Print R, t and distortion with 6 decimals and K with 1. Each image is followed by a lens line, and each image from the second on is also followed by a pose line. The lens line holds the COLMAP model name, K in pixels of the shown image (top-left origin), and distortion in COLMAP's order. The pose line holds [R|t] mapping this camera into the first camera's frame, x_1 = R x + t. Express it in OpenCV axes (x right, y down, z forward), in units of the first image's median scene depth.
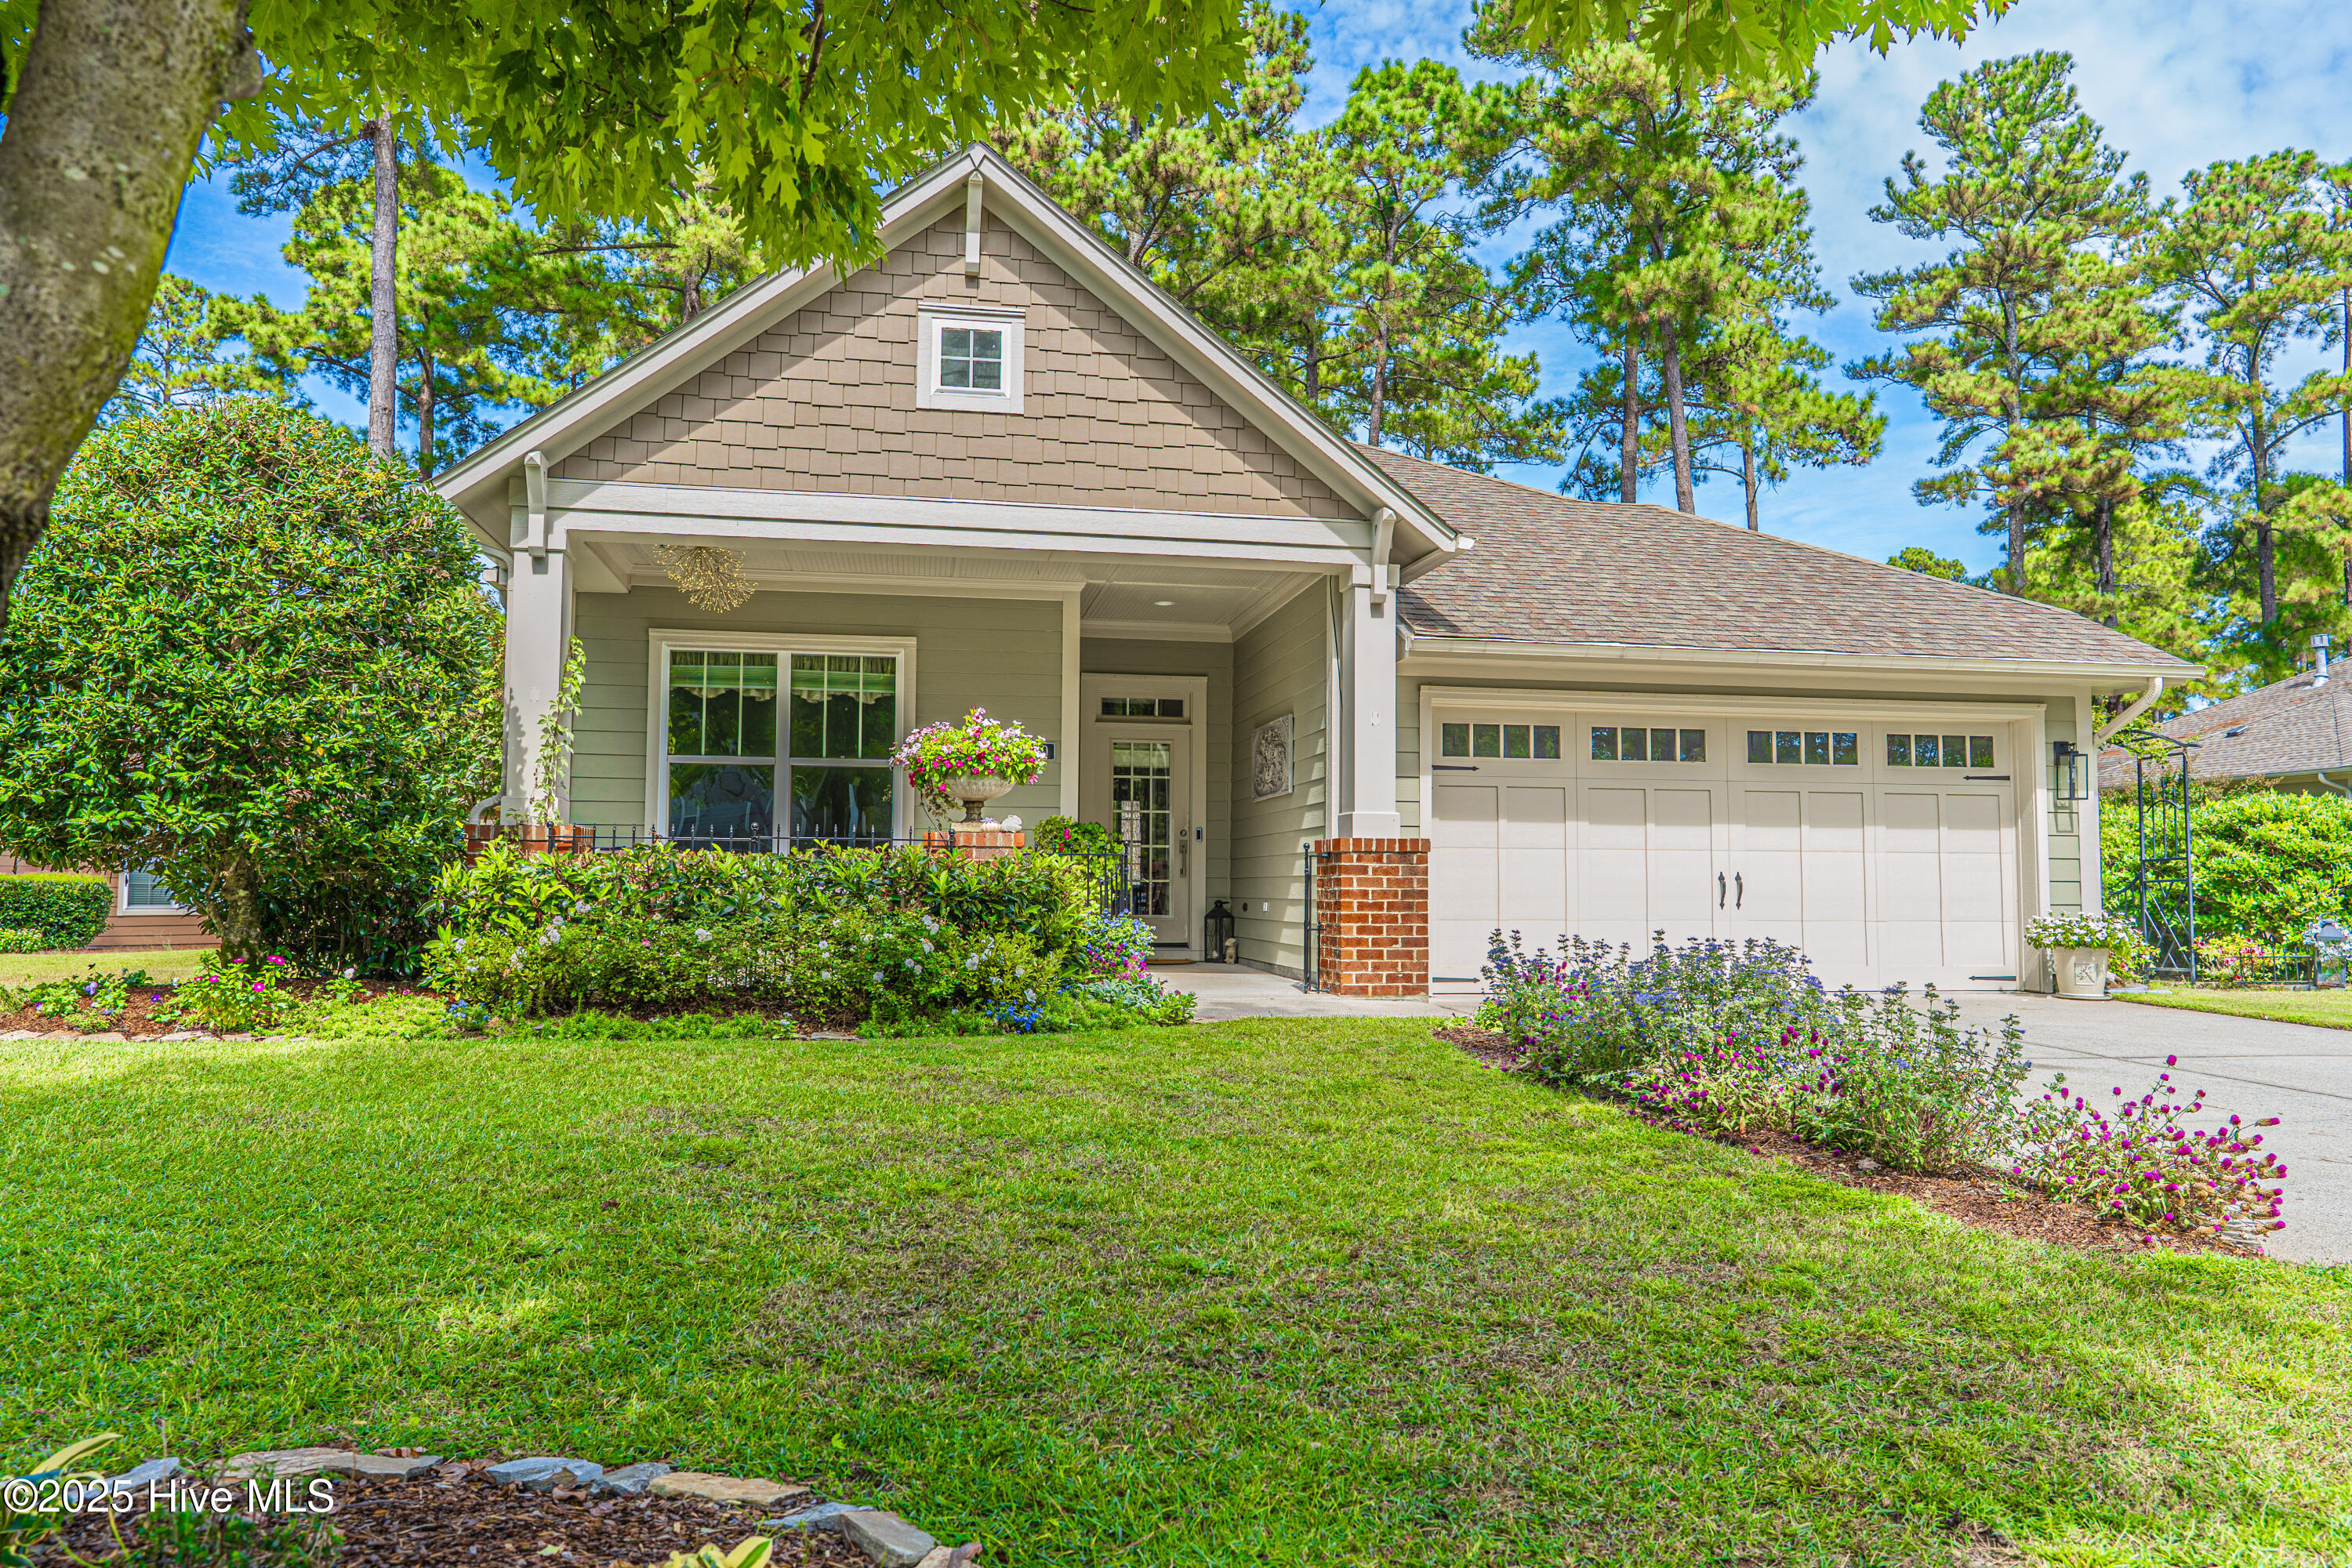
lens RADIAL K [[1576.9, 0, 1185.3], [0, 1576.9, 777.4], [0, 0, 1]] dist [-0.005083, 0.006357]
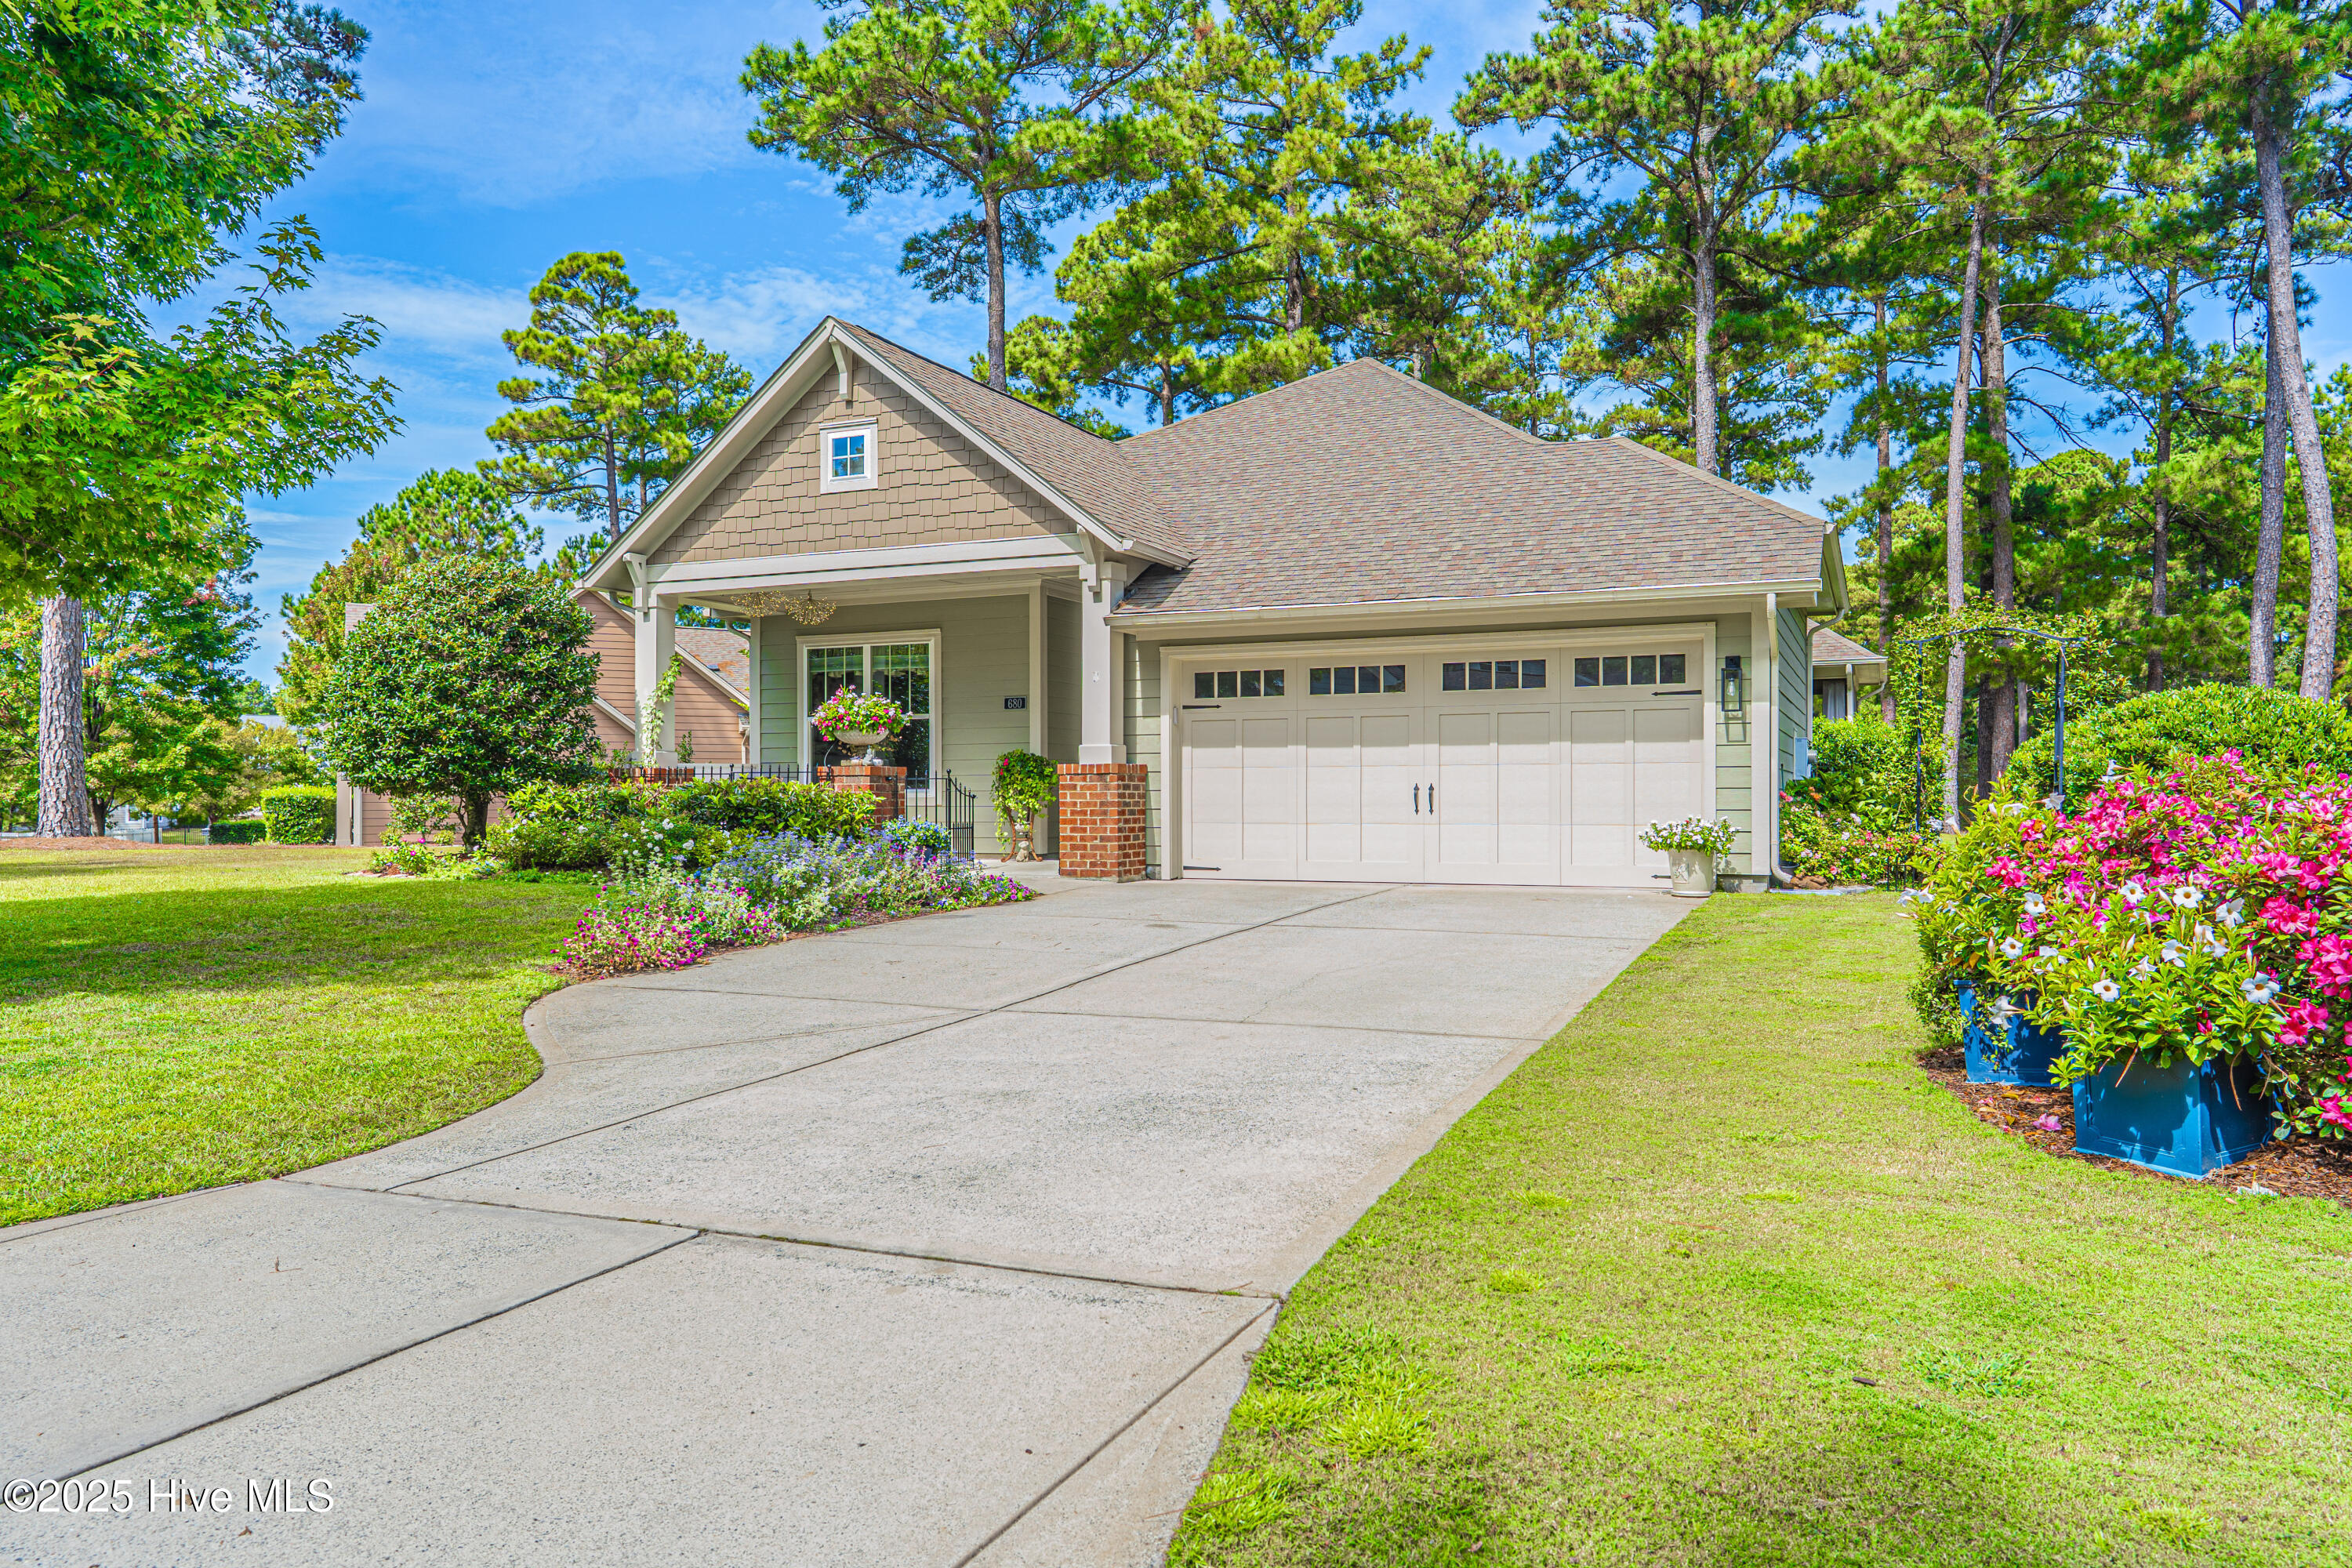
lens RADIAL K [[1576.9, 0, 1178.0], [0, 1576.9, 804.8], [0, 0, 1]] dist [-0.005083, 0.006357]
pose [[0.825585, -0.003912, -0.564264, 0.957246], [0.049254, 0.996659, 0.065154, -0.012202], [0.562124, -0.081583, 0.823020, -0.102789]]
